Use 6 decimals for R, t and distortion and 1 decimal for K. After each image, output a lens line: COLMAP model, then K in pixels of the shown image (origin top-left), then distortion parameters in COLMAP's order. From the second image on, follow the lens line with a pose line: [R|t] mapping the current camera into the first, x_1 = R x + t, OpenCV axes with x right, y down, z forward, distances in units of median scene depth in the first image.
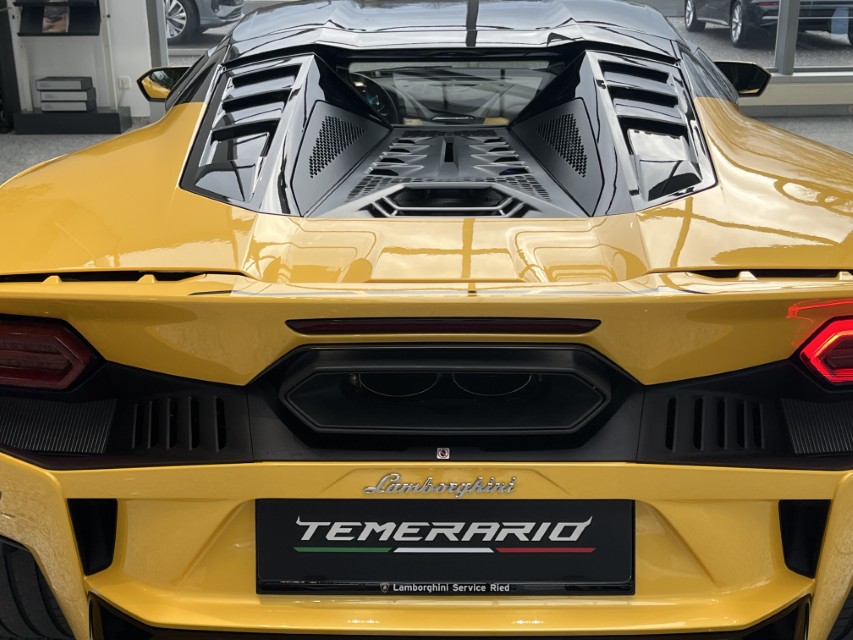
lens RADIAL K [[1100.8, 0, 426.5], [0, 1100.8, 320.0], [0, 0, 1]] dist [0.196826, -0.661675]
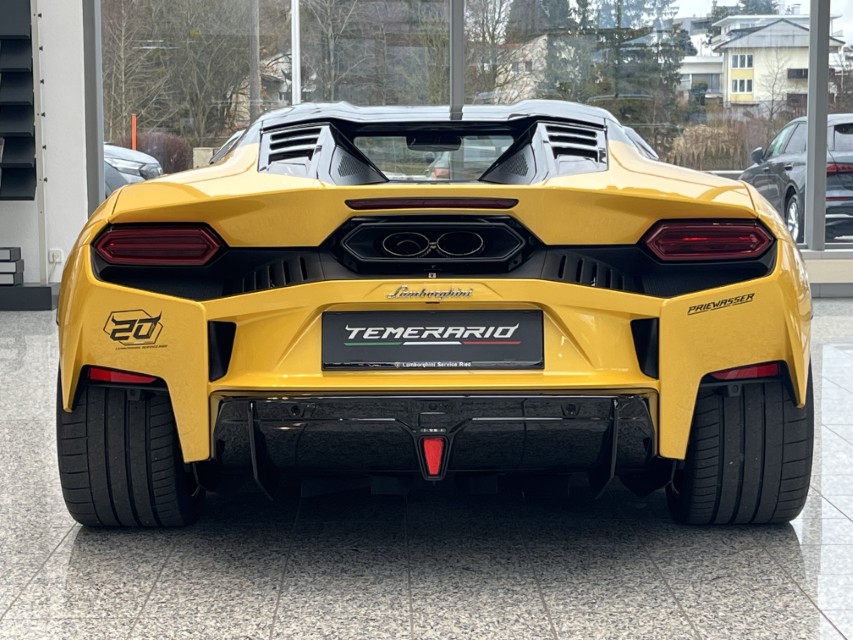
lens RADIAL K [[1676.2, 0, 426.5], [0, 1676.2, 320.0], [0, 0, 1]] dist [0.213275, 0.094656]
pose [[0.999830, 0.002551, 0.018274, -0.040684], [0.001710, 0.973320, -0.229446, 0.764639], [-0.018372, 0.229438, 0.973150, -1.518089]]
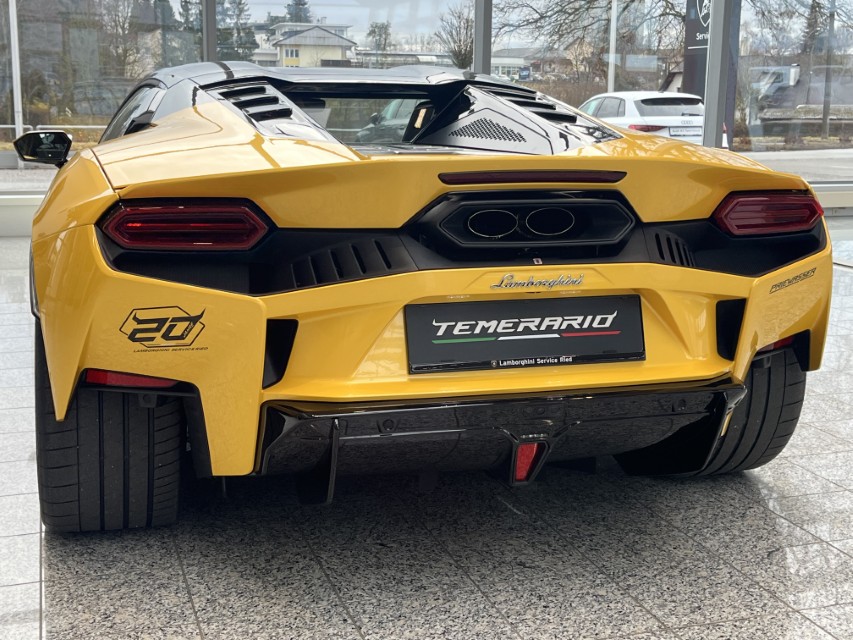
lens RADIAL K [[1100.8, 0, 426.5], [0, 1100.8, 320.0], [0, 0, 1]] dist [0.196826, -0.661675]
pose [[0.951632, -0.036645, 0.305047, -0.571405], [0.081038, 0.987640, -0.134162, 0.373971], [-0.296361, 0.152393, 0.942840, -0.370319]]
